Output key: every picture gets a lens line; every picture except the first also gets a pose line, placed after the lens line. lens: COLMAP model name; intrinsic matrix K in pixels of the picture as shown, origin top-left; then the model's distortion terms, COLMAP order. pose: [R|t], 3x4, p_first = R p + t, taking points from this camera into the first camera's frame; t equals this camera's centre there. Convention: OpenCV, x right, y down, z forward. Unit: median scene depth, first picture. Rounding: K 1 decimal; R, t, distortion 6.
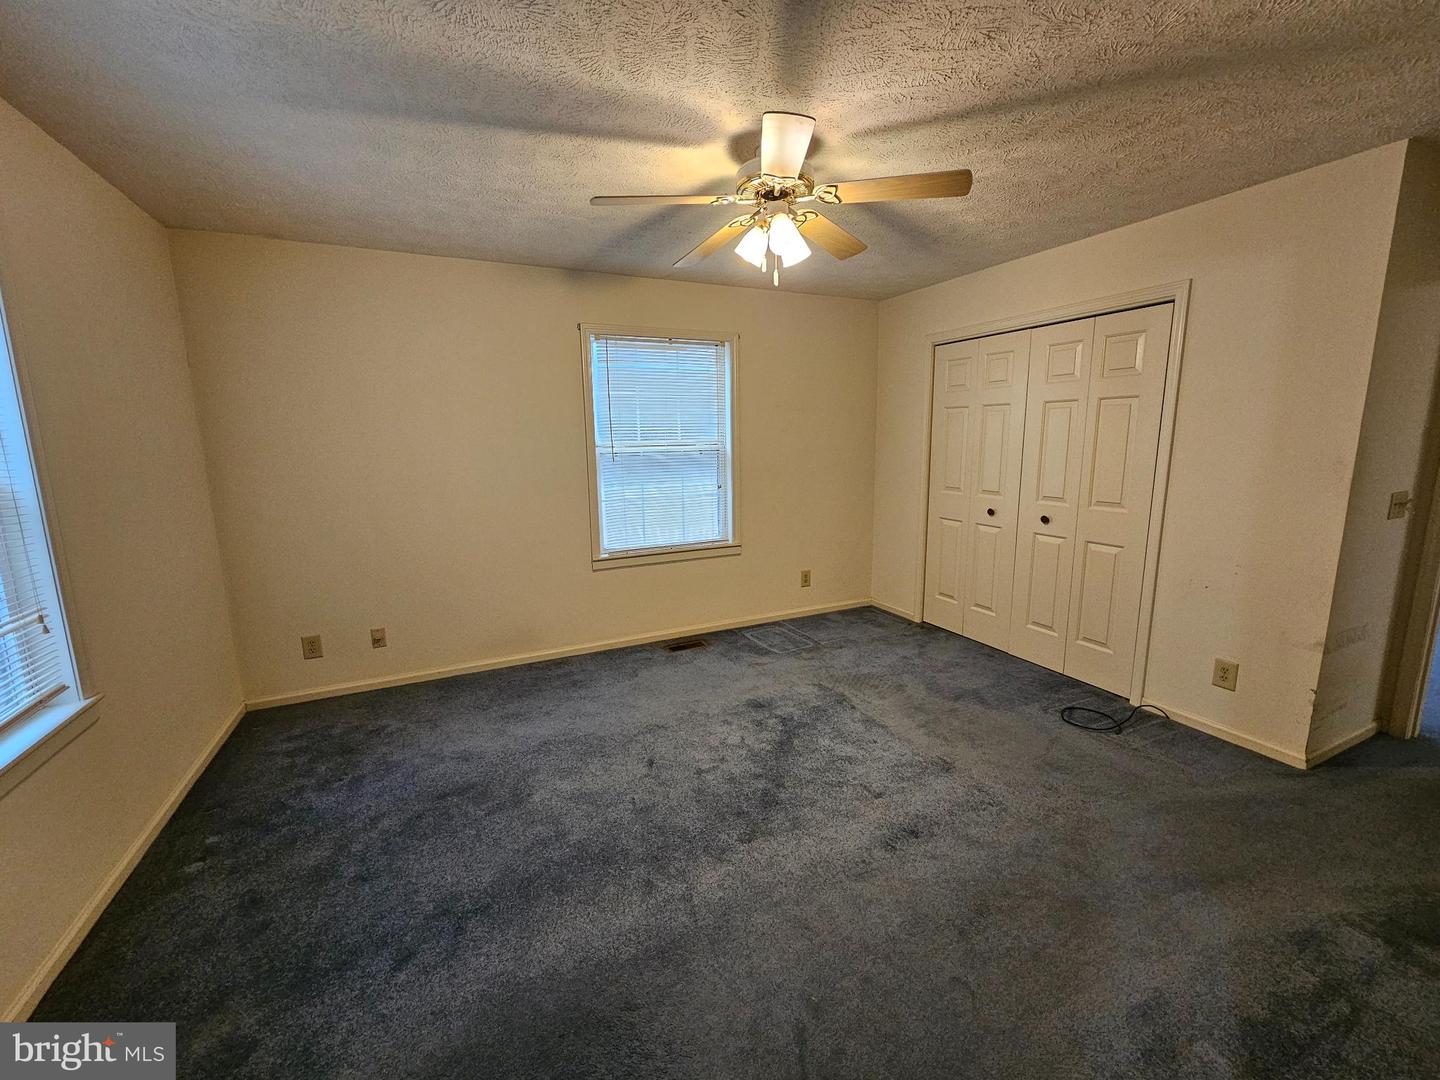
lens RADIAL K [[588.2, 0, 720.0], [0, 588.2, 540.0], [0, 0, 1]] dist [0.000517, 0.000073]
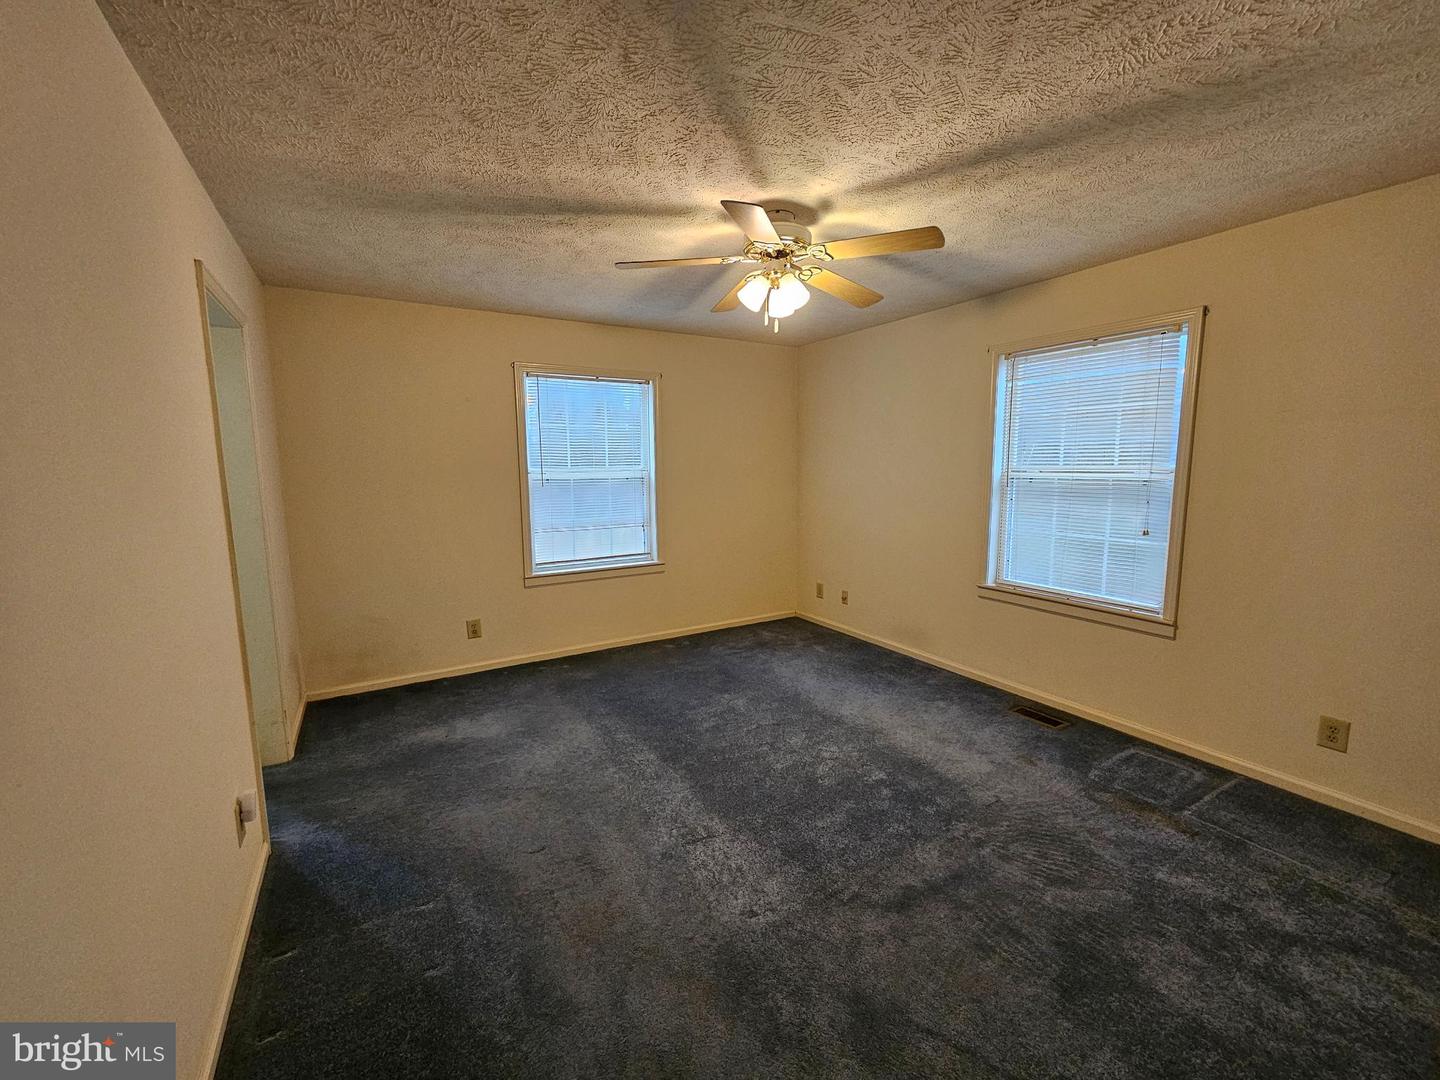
lens RADIAL K [[580.8, 0, 720.2], [0, 580.8, 547.4], [0, 0, 1]] dist [0.000106, 0.000050]
pose [[0.095123, 0.162261, -0.982152, 0.740261], [-0.160782, 0.976176, 0.145702, -0.108176], [0.982395, 0.144053, 0.118946, 0.487997]]
